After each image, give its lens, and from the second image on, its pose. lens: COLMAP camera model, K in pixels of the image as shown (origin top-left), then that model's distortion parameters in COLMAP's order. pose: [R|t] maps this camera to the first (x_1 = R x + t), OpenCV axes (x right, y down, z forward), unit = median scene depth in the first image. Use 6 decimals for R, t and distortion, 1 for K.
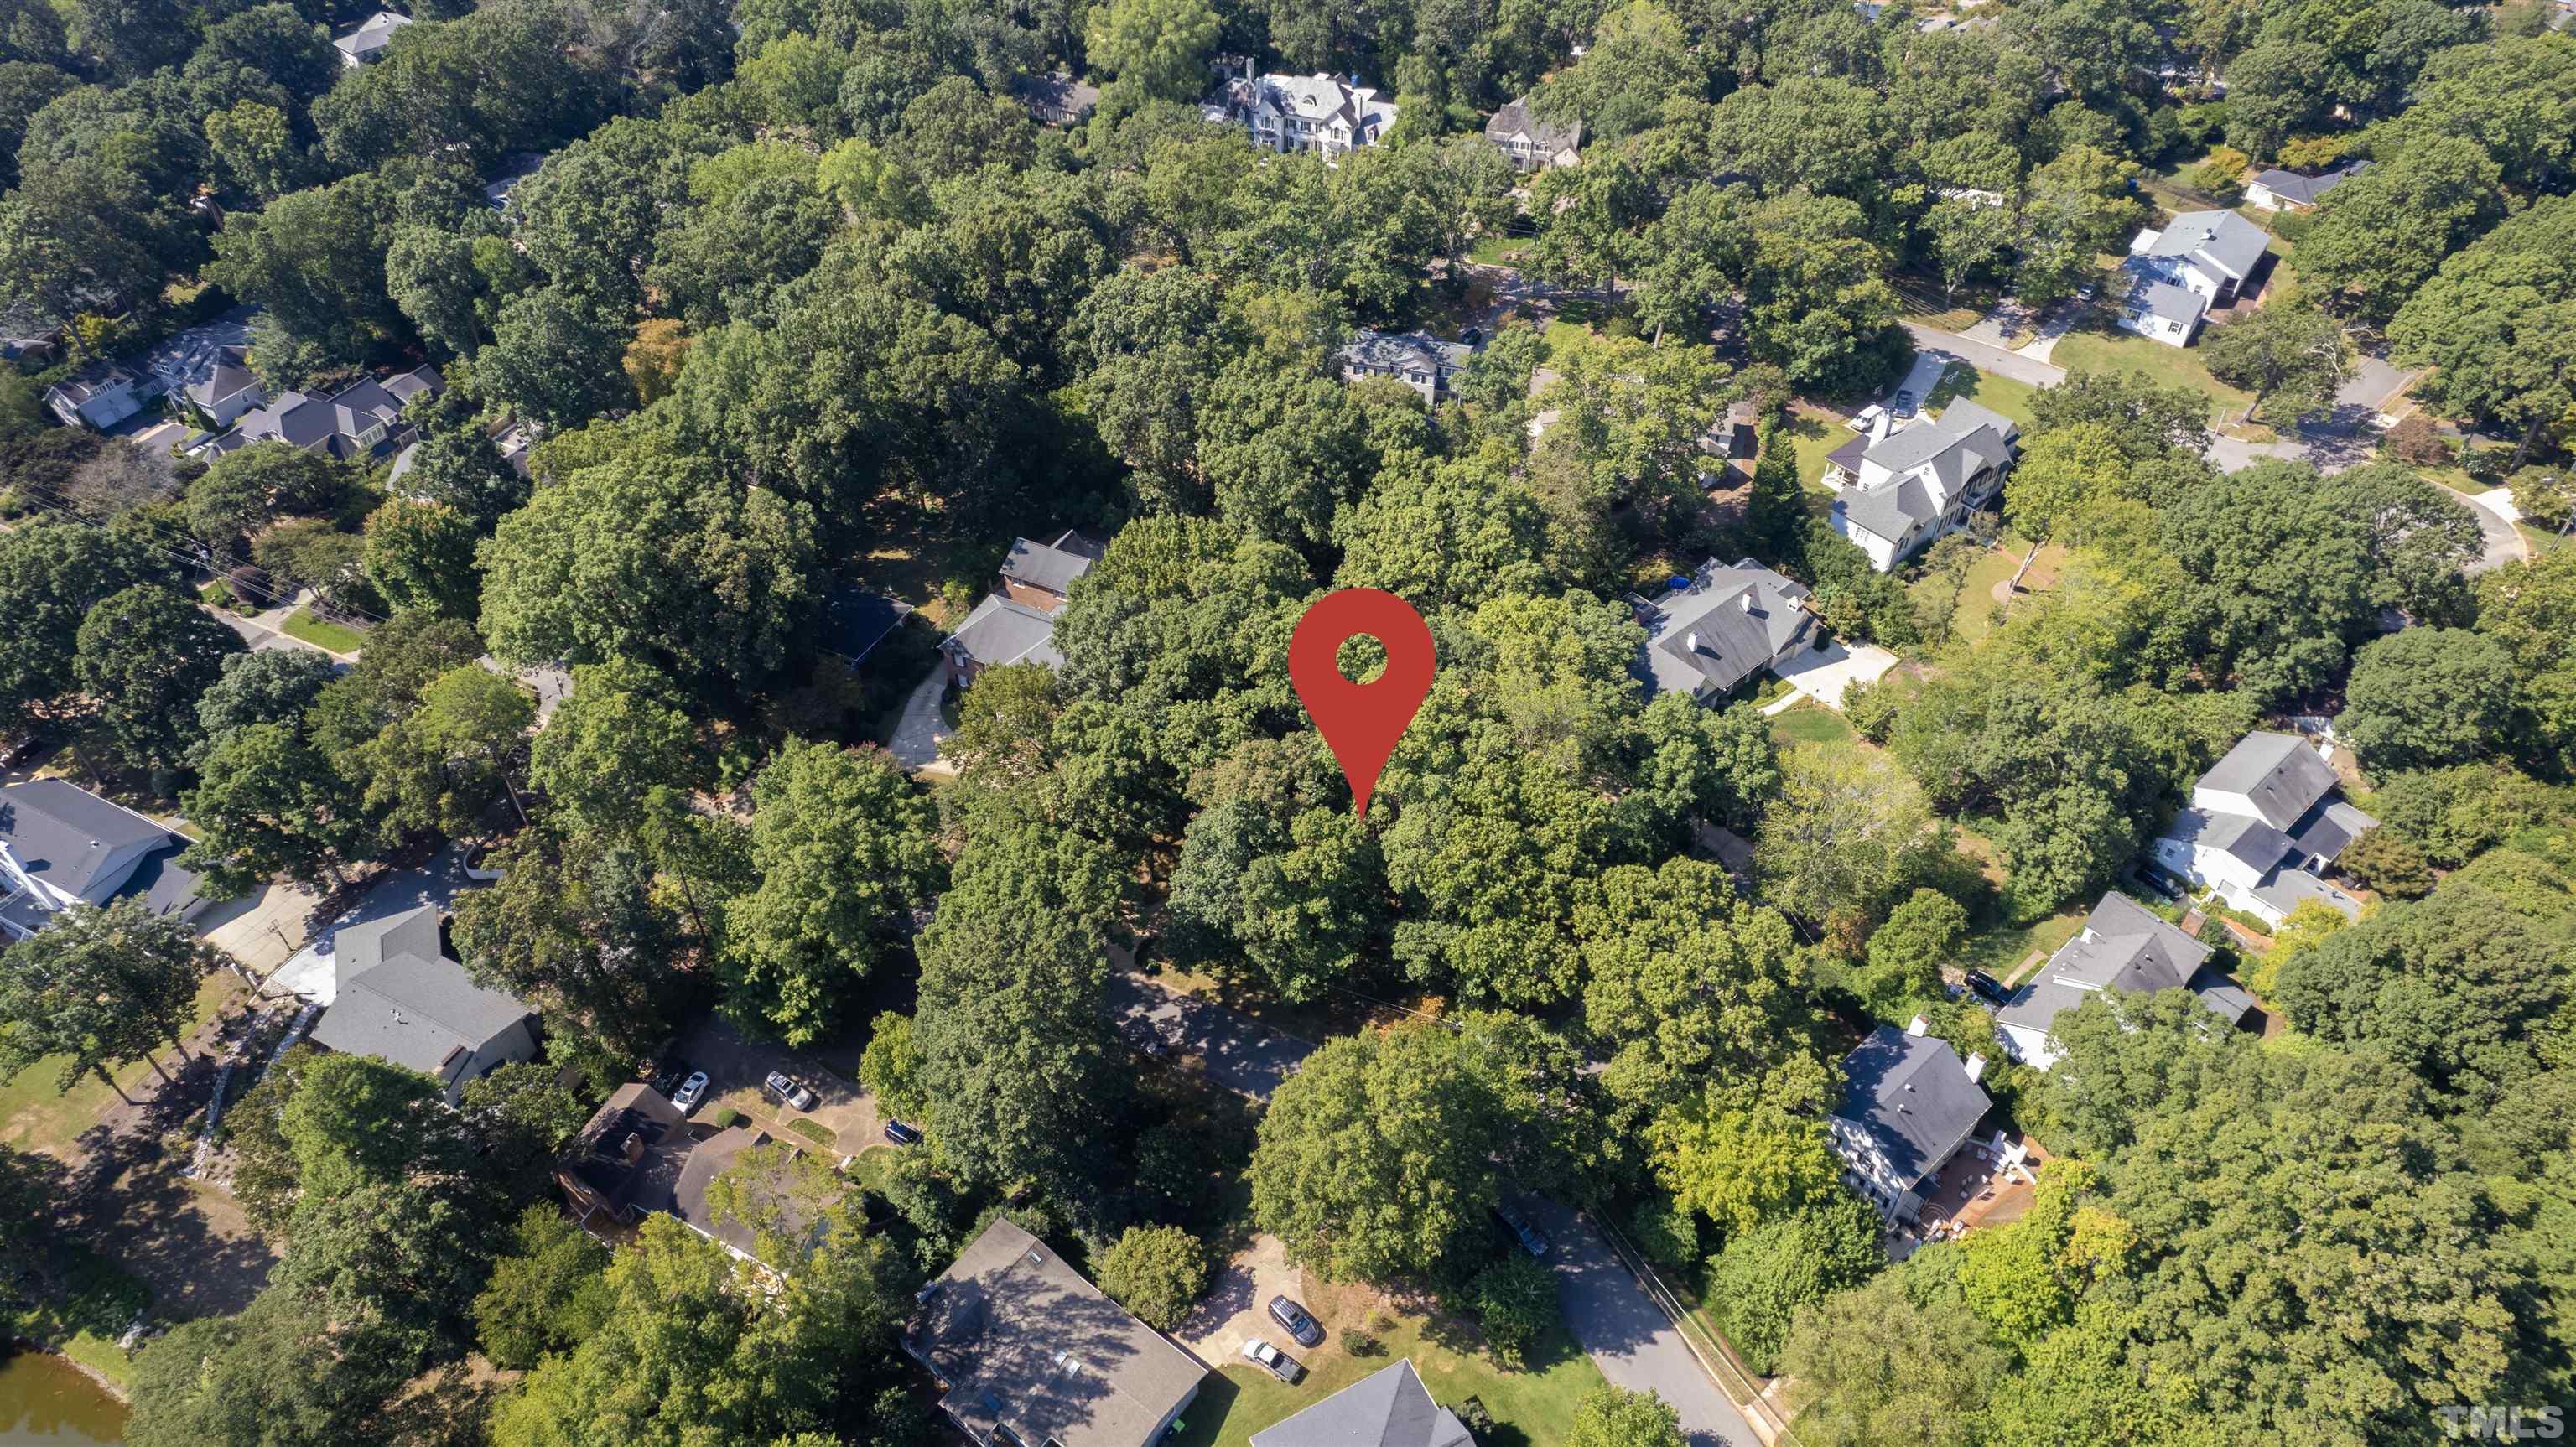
lens RADIAL K [[1651.1, 0, 1301.9], [0, 1651.1, 727.0], [0, 0, 1]] dist [-0.071478, 0.053305]
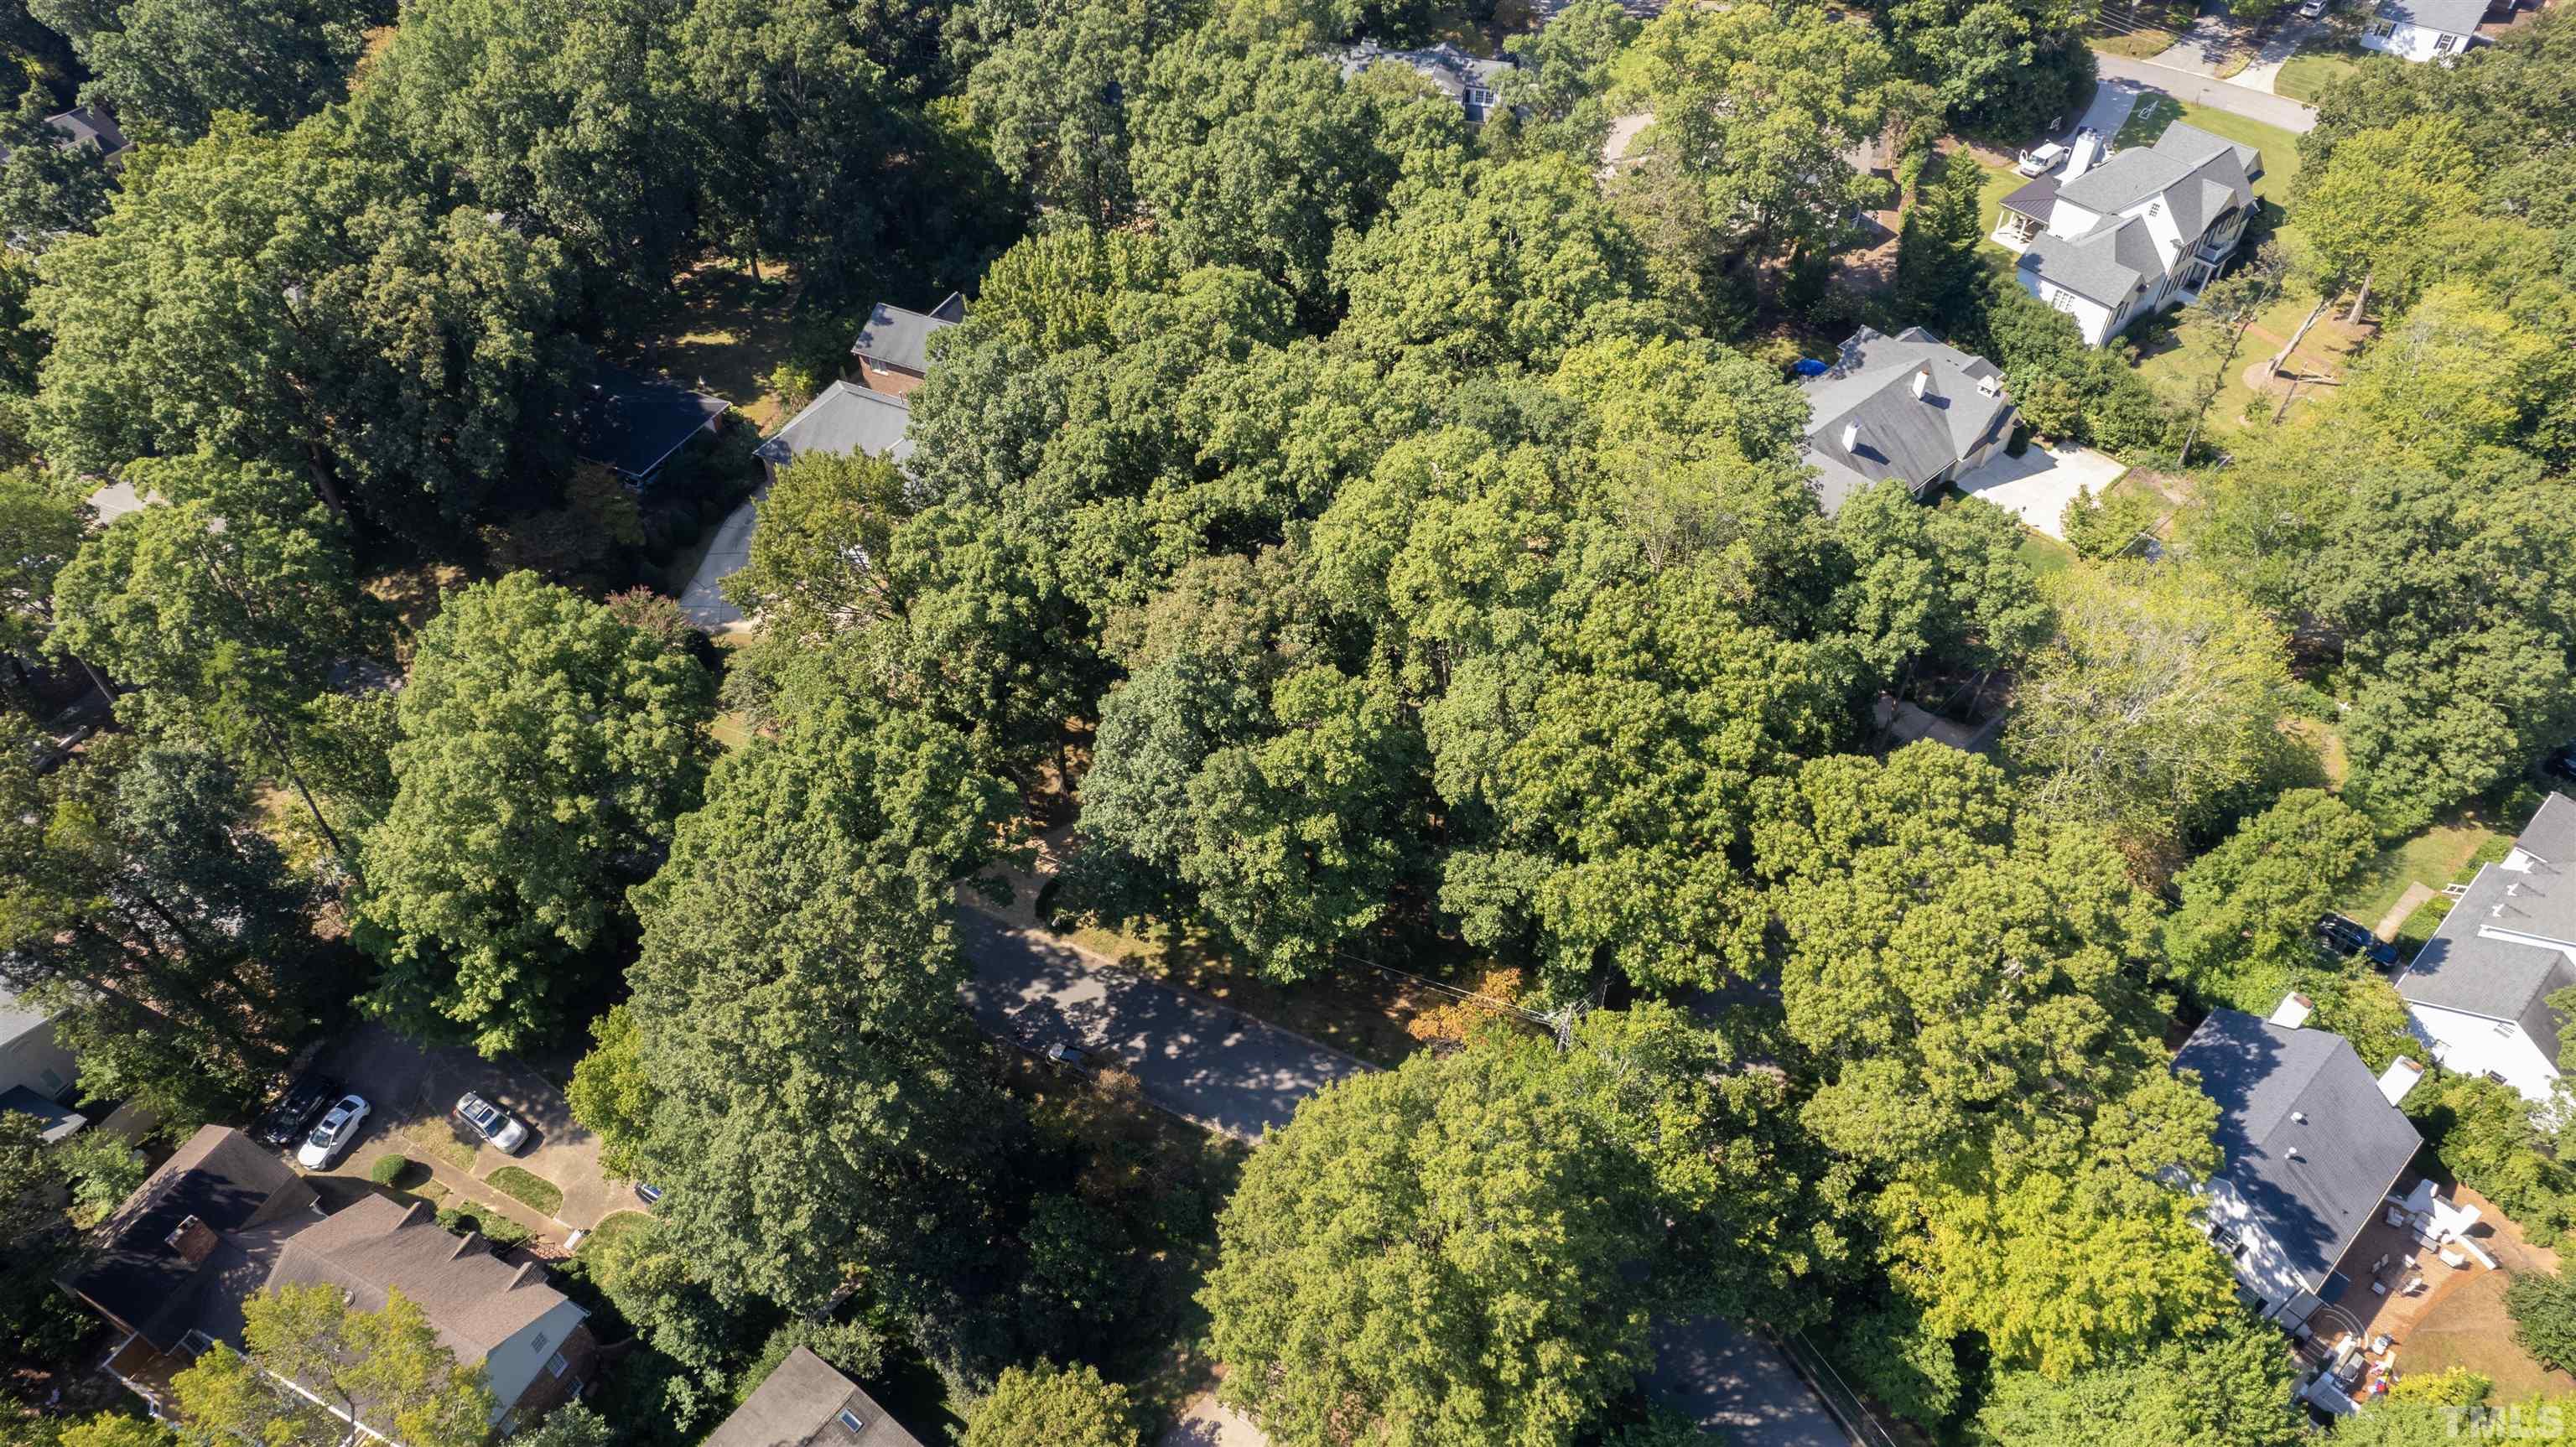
lens RADIAL K [[1651.1, 0, 1301.9], [0, 1651.1, 727.0], [0, 0, 1]] dist [-0.071478, 0.053305]
pose [[0.999884, -0.010137, 0.011349, -0.002745], [0.009484, 0.998374, 0.056210, 0.036352], [-0.011900, -0.056096, 0.998354, 0.385421]]
